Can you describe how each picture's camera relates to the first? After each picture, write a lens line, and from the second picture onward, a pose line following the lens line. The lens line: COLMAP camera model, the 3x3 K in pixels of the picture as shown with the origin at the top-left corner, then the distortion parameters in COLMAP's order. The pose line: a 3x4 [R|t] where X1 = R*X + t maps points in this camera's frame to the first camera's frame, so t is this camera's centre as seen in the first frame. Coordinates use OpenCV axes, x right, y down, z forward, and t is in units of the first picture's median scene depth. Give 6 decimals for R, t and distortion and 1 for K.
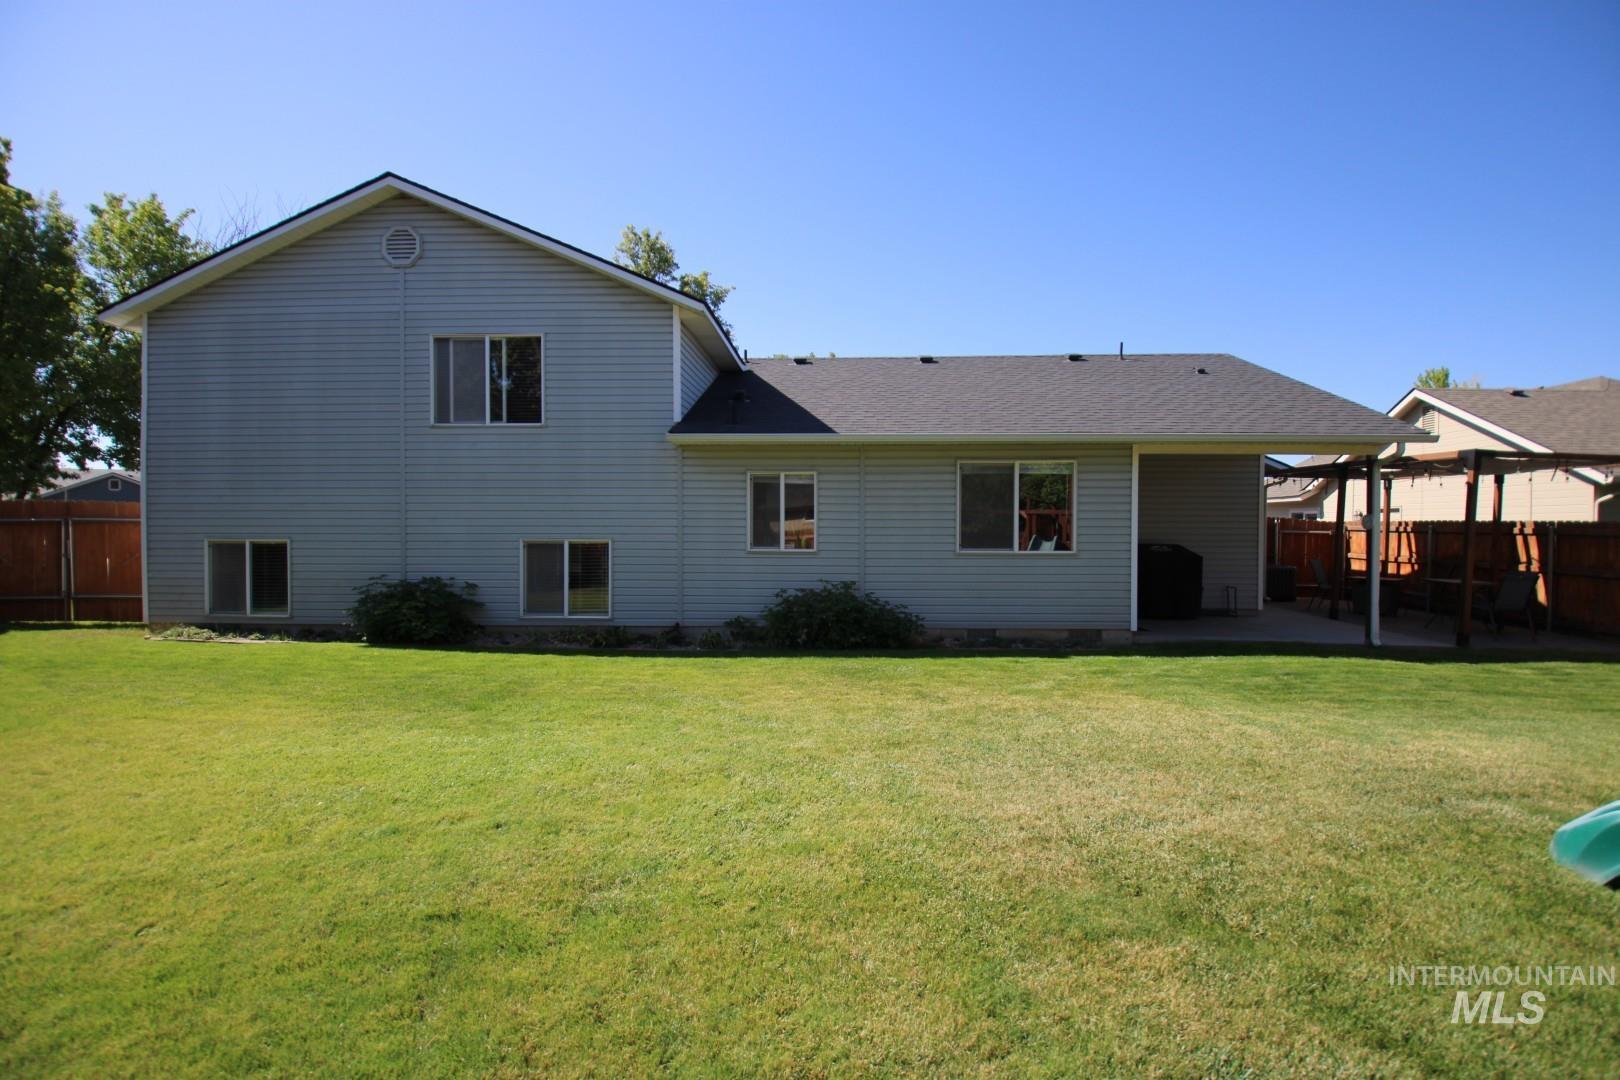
lens RADIAL K [[751.1, 0, 809.6], [0, 751.1, 541.8], [0, 0, 1]] dist [-0.031600, -0.000808]
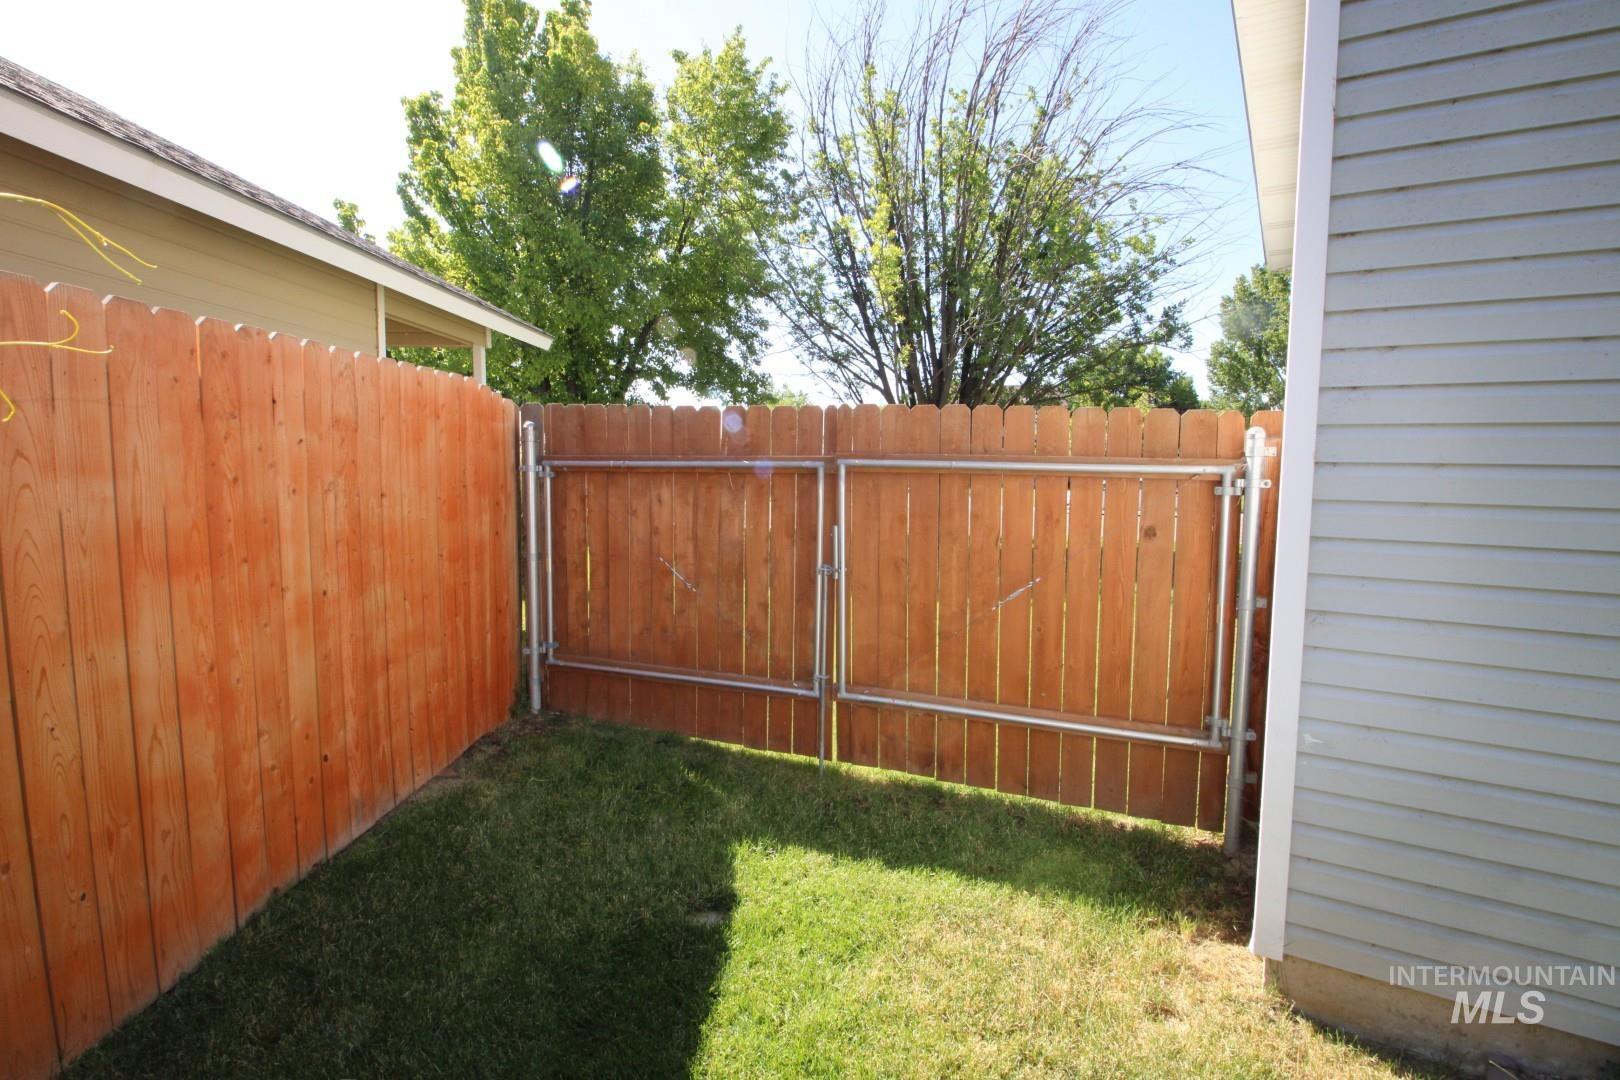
lens RADIAL K [[751.1, 0, 809.8], [0, 751.1, 532.9], [0, 0, 1]] dist [-0.031600, -0.000808]
pose [[0.864002, 0.048830, -0.501114, -0.431305], [-0.015858, 0.997431, 0.069850, -0.011264], [0.503238, -0.052404, 0.862557, 0.350031]]
